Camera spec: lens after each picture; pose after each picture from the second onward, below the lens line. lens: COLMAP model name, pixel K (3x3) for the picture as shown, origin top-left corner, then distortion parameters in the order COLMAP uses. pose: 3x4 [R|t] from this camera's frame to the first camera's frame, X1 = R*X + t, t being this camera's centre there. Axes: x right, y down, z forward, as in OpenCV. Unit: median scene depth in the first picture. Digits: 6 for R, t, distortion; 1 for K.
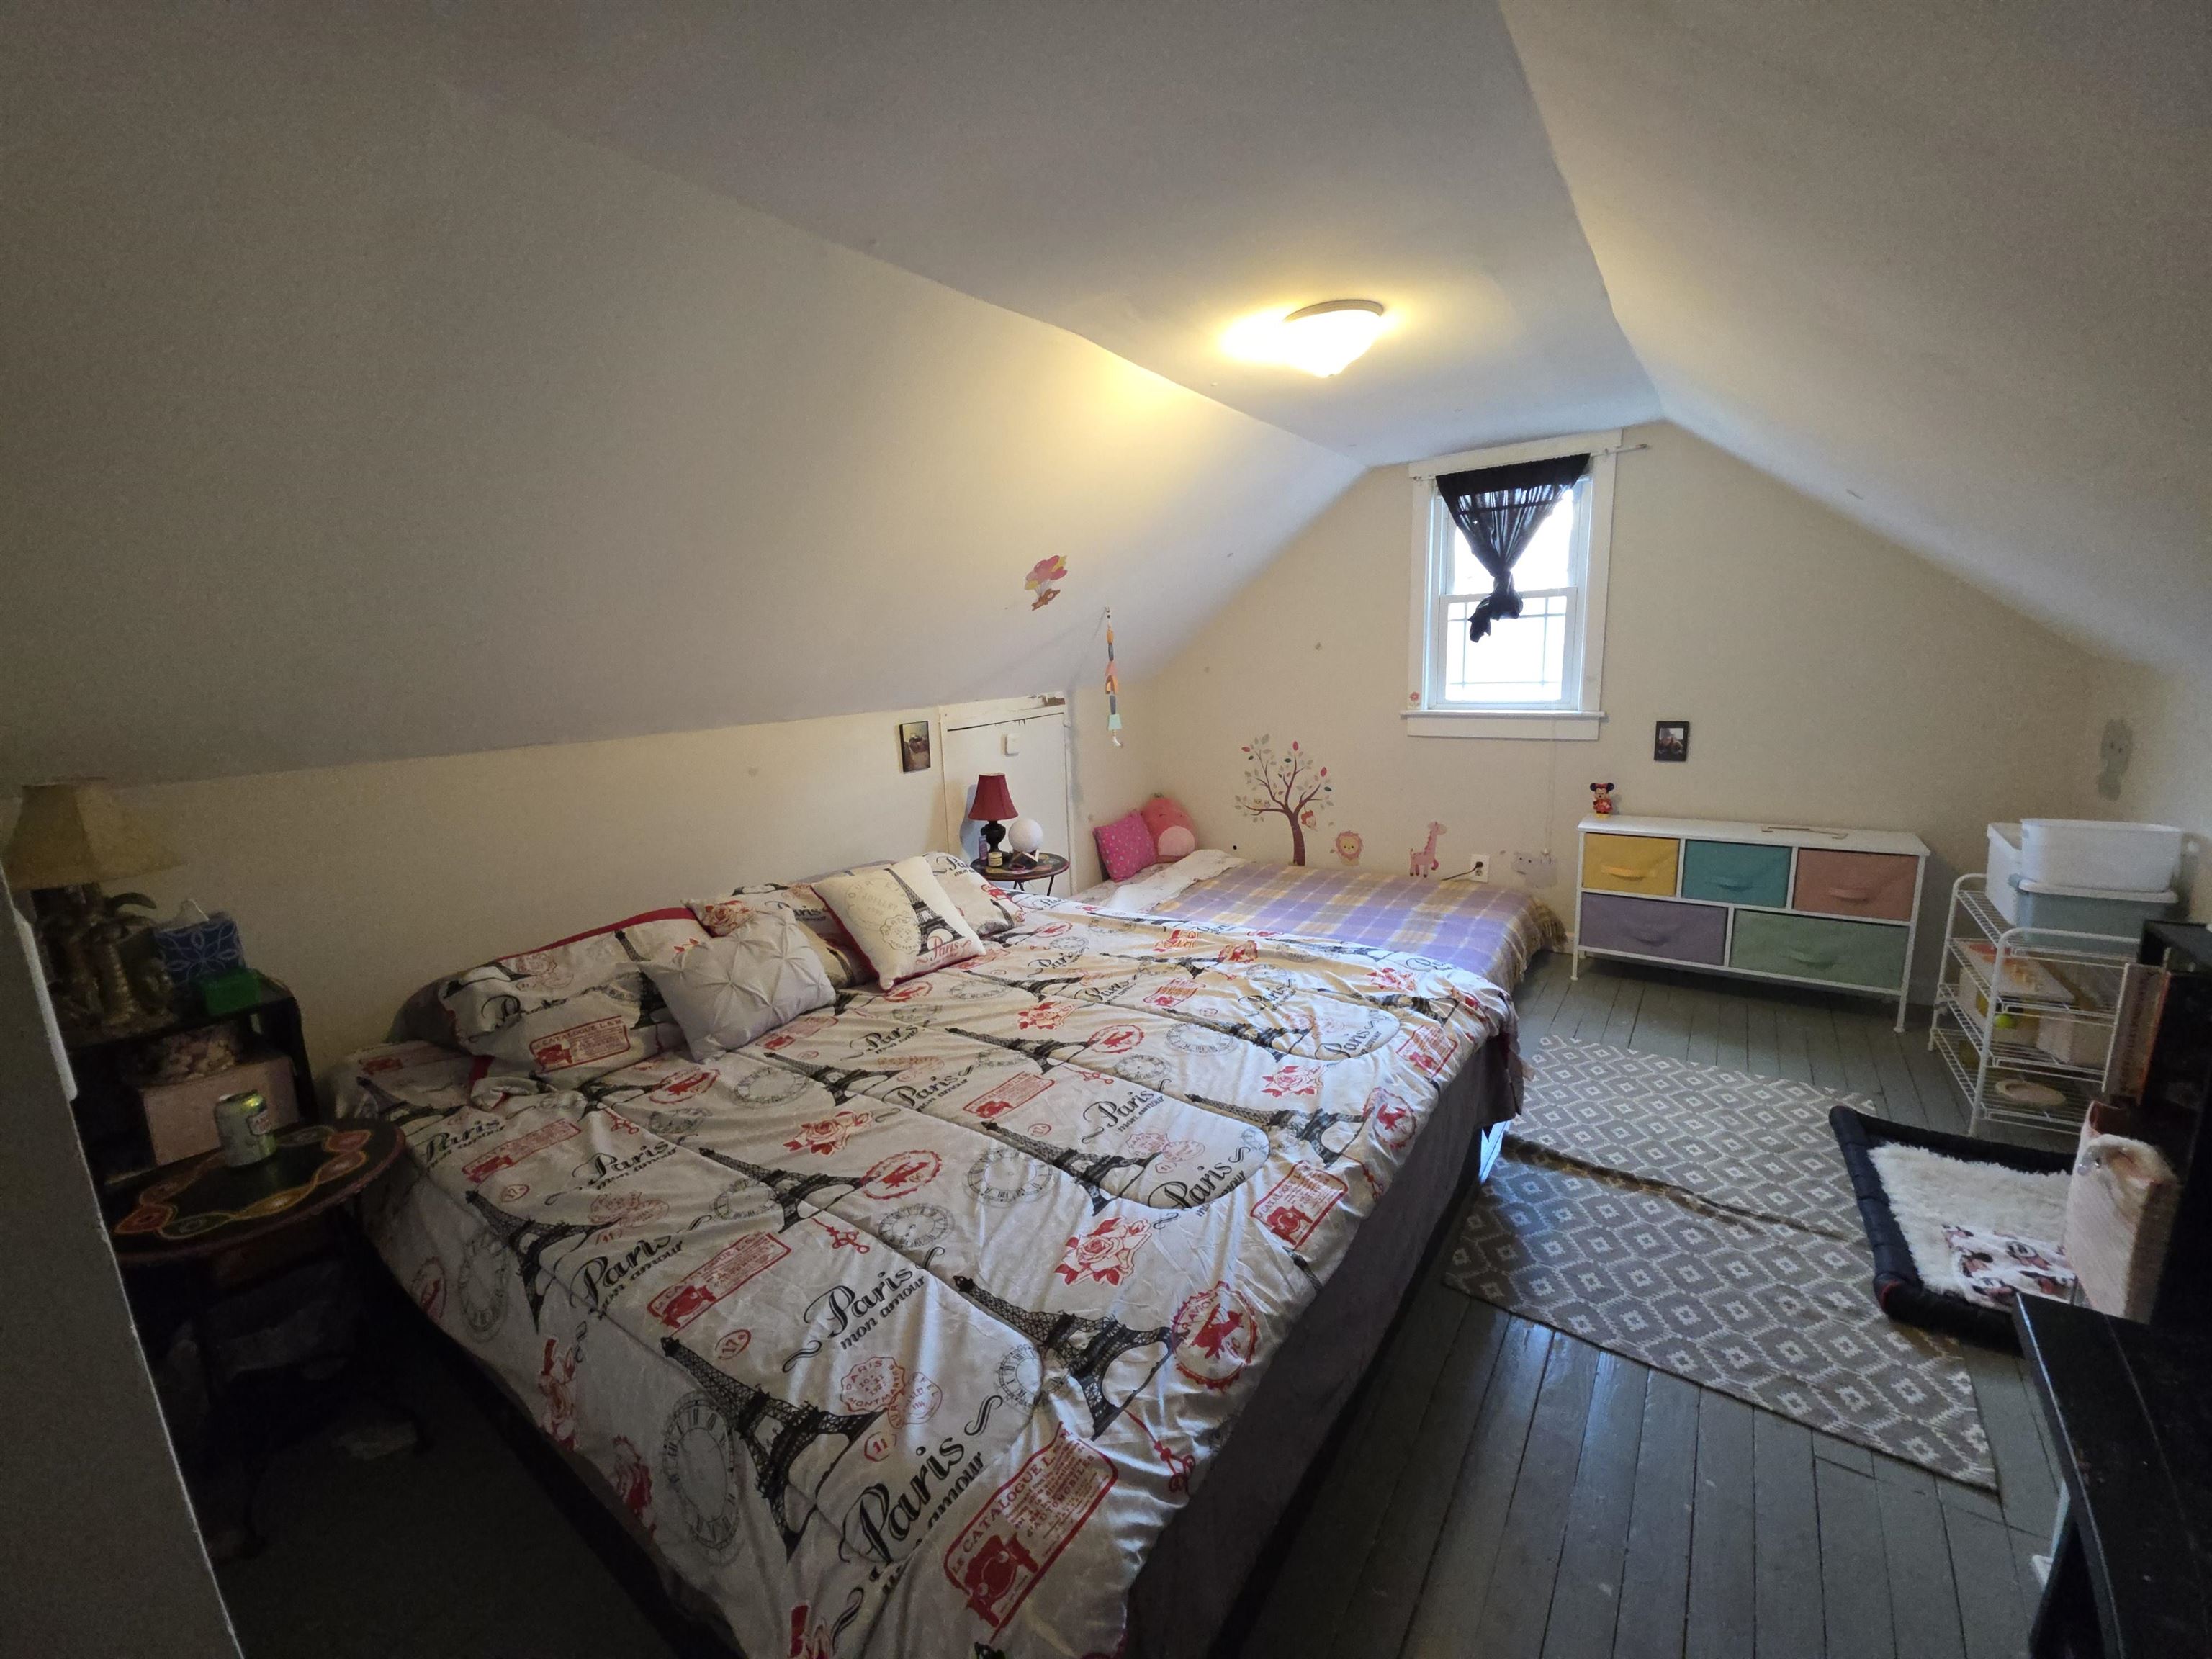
lens RADIAL K [[886.5, 0, 1078.8], [0, 886.5, 813.1], [0, 0, 1]] dist [0.010048, -0.004967]
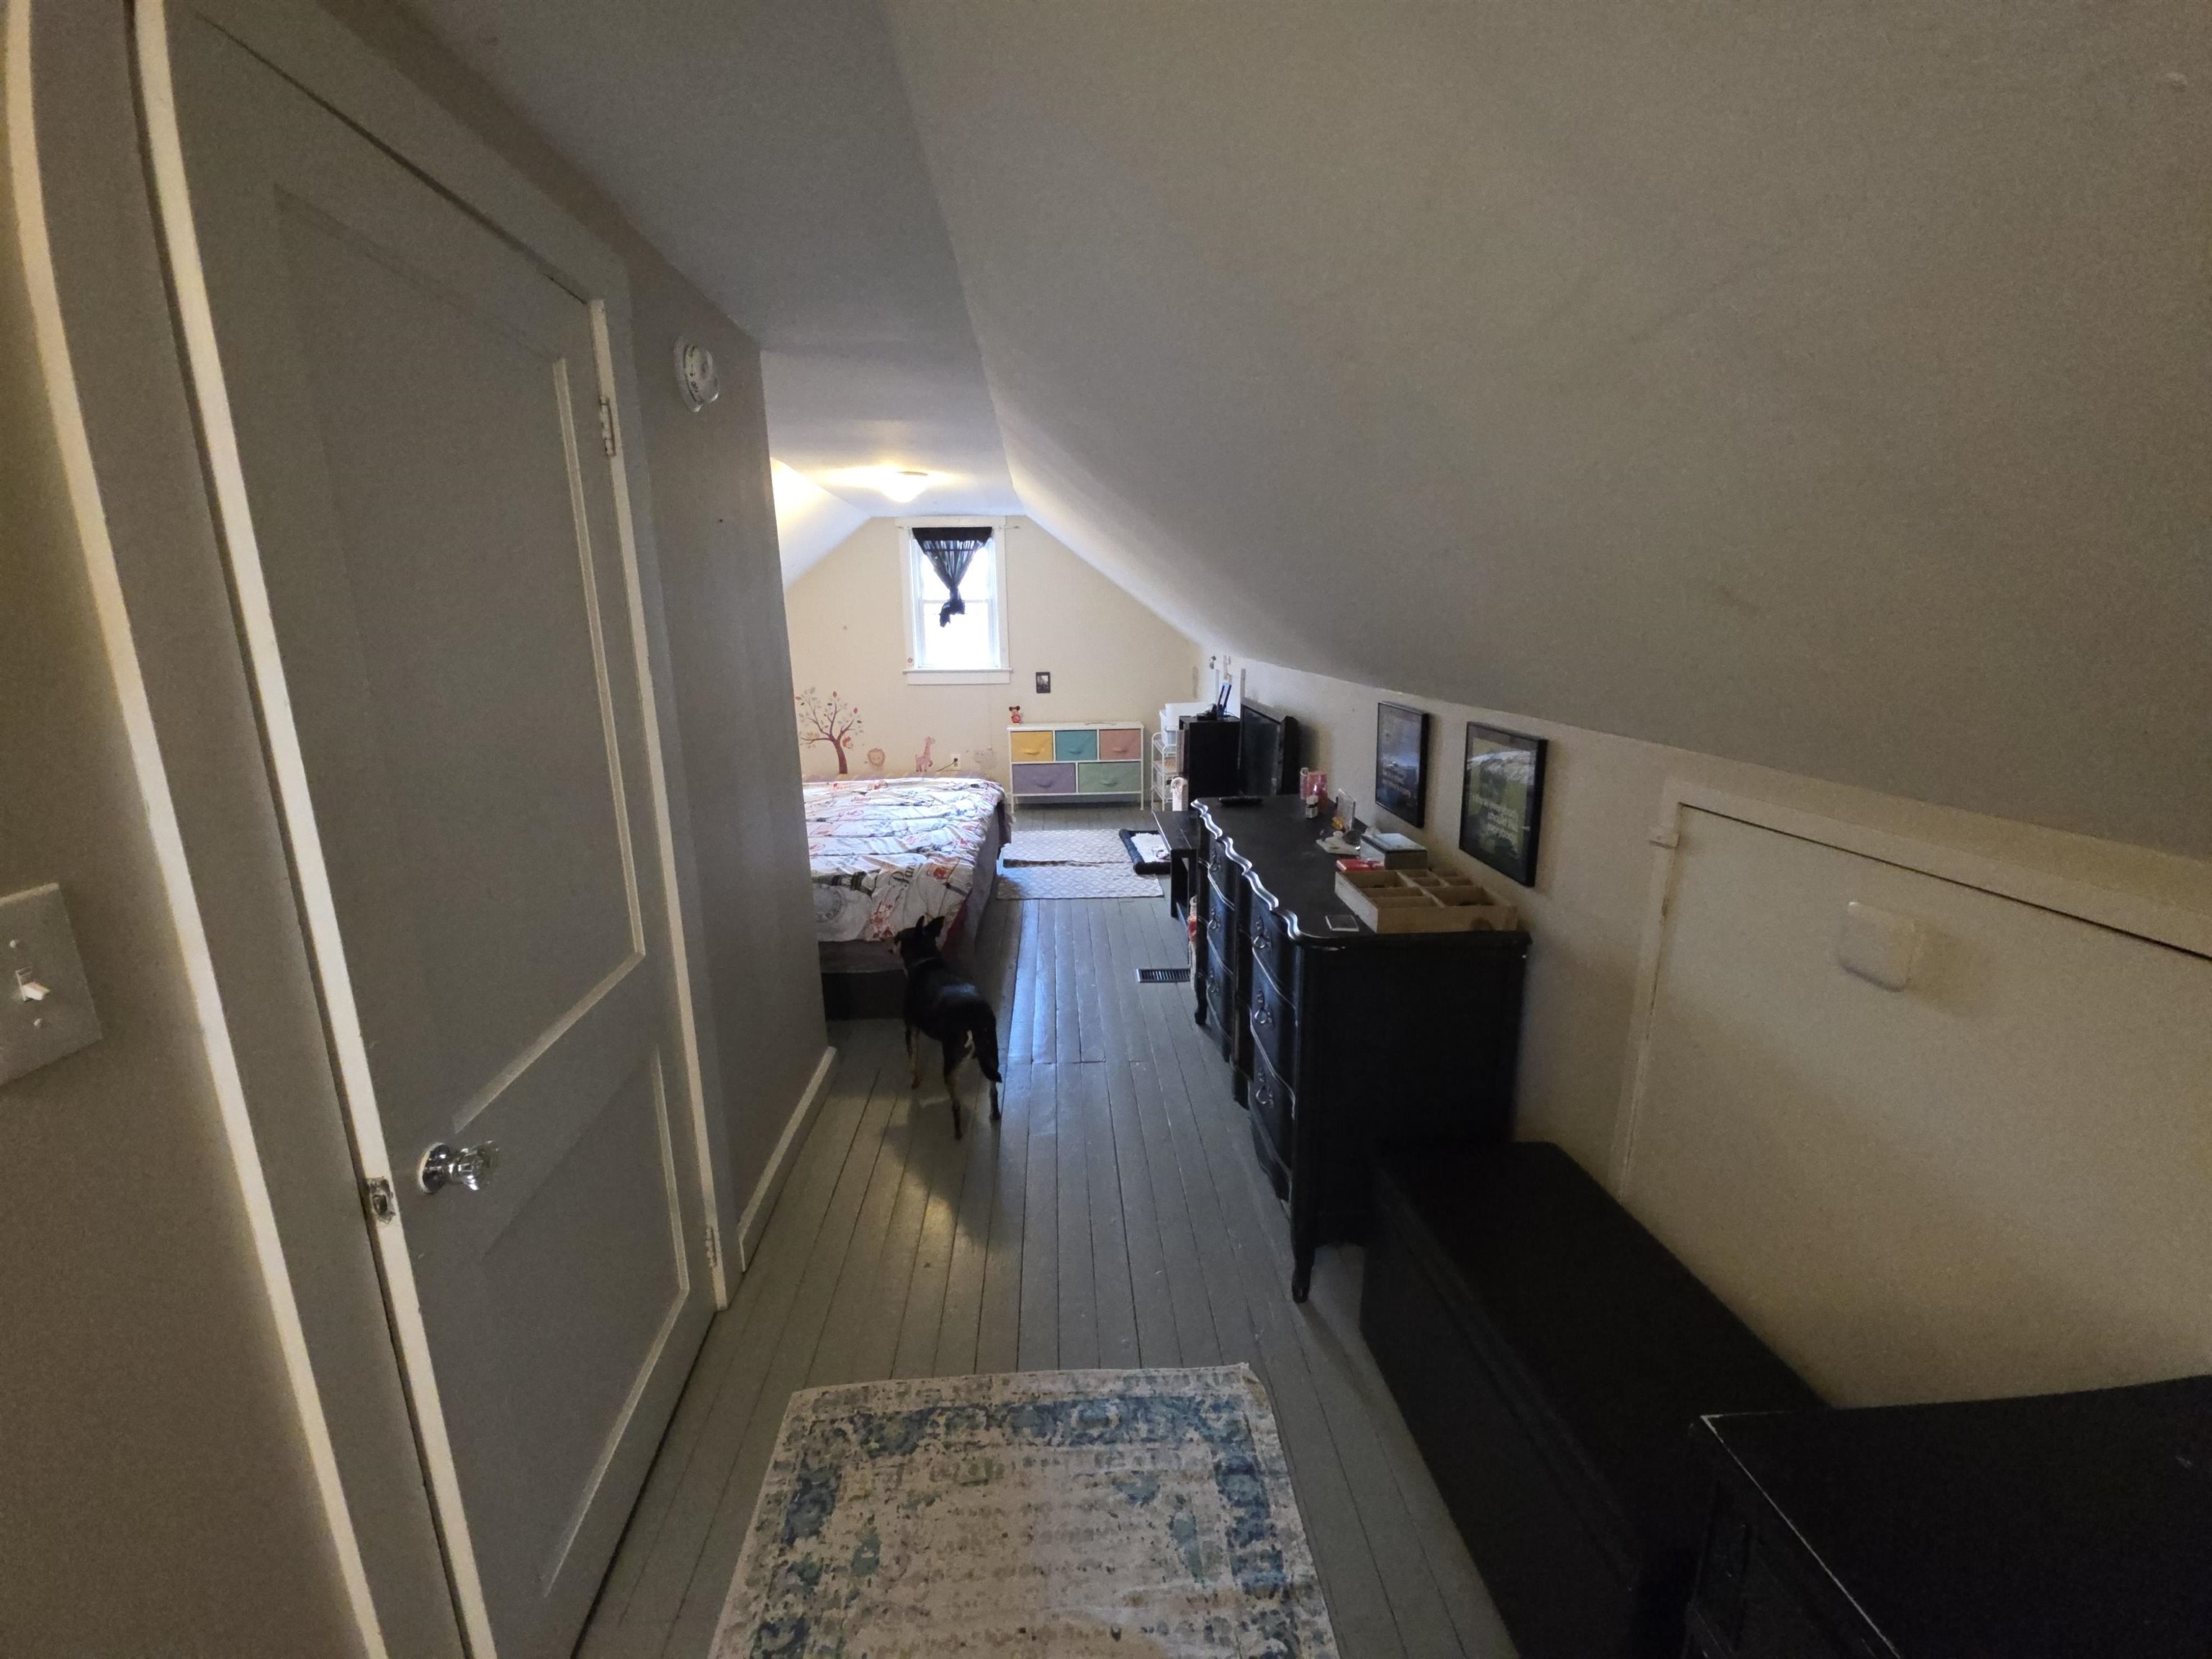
lens RADIAL K [[886.5, 0, 1107.5], [0, 886.5, 816.7], [0, 0, 1]] dist [0.010048, -0.004967]
pose [[0.772252, -0.105675, 0.626466, -0.466503], [0.094768, 0.994198, 0.050884, 0.126152], [-0.628209, 0.020074, 0.777786, -0.583404]]
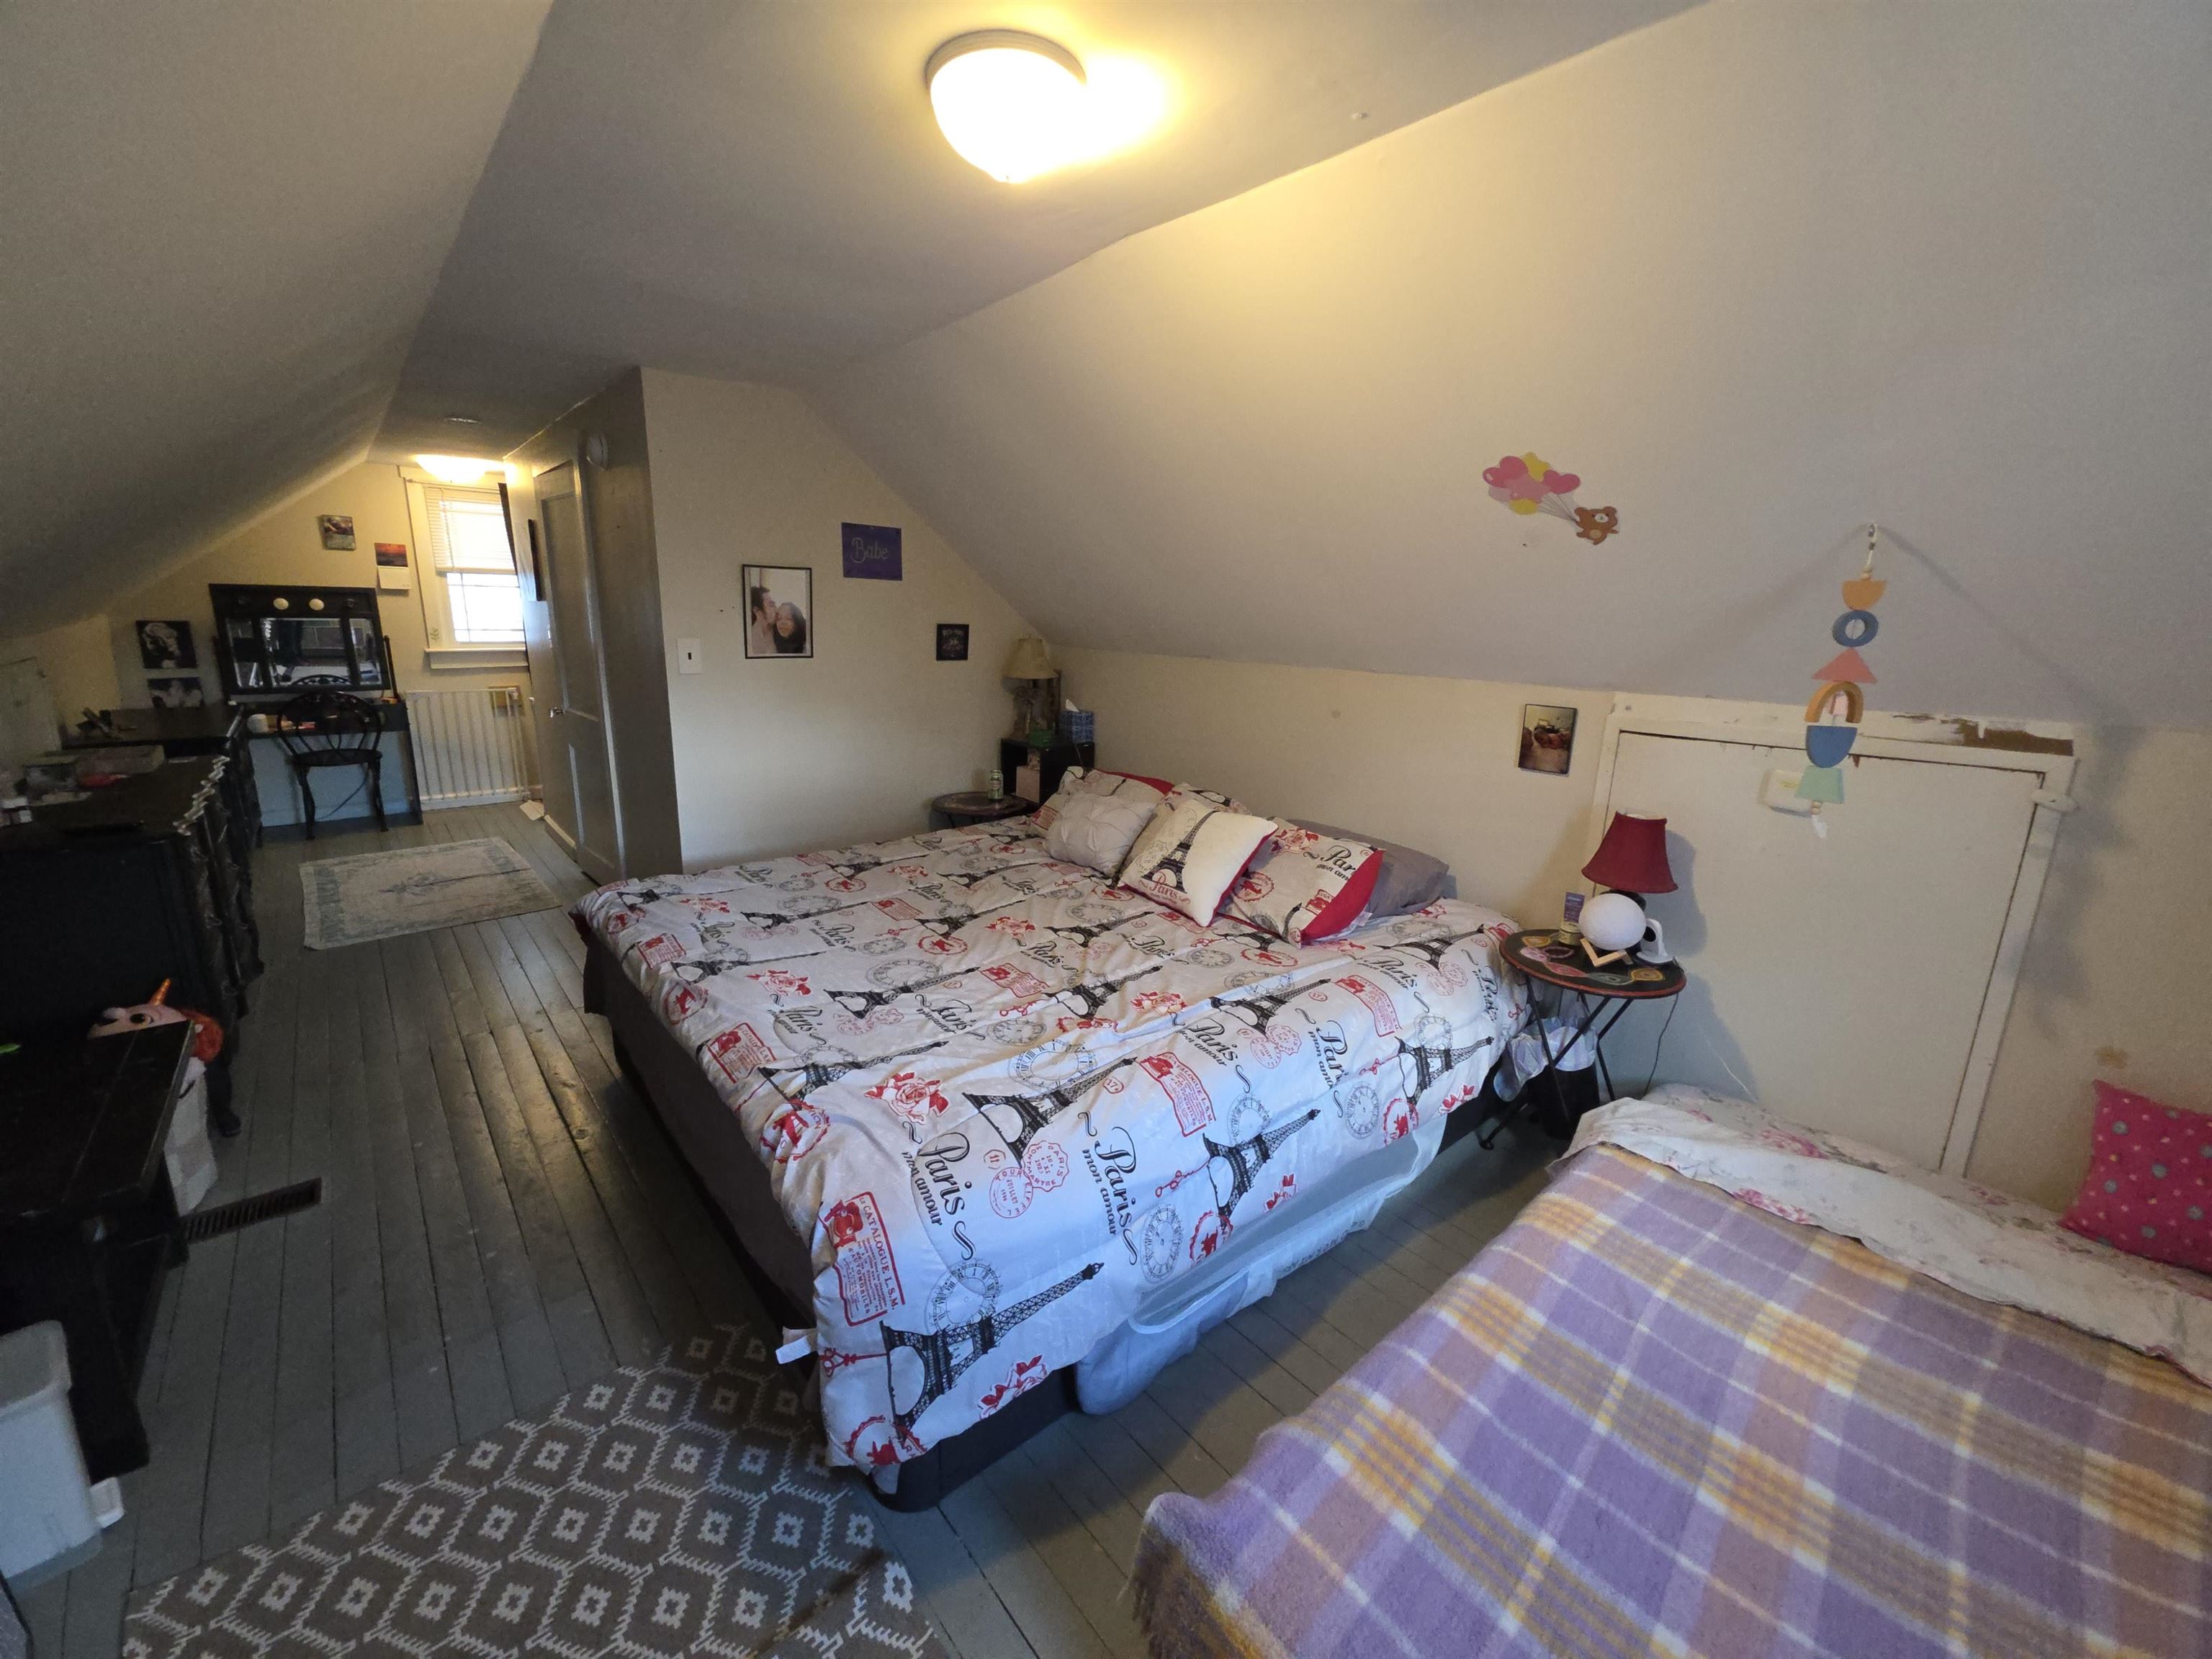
lens RADIAL K [[886.5, 0, 1086.2], [0, 886.5, 826.3], [0, 0, 1]] dist [0.010048, -0.004967]
pose [[-0.237077, 0.265548, -0.934494, 0.609461], [-0.194164, 0.929558, 0.313404, -0.165397], [0.951890, 0.255746, -0.168817, 0.797055]]
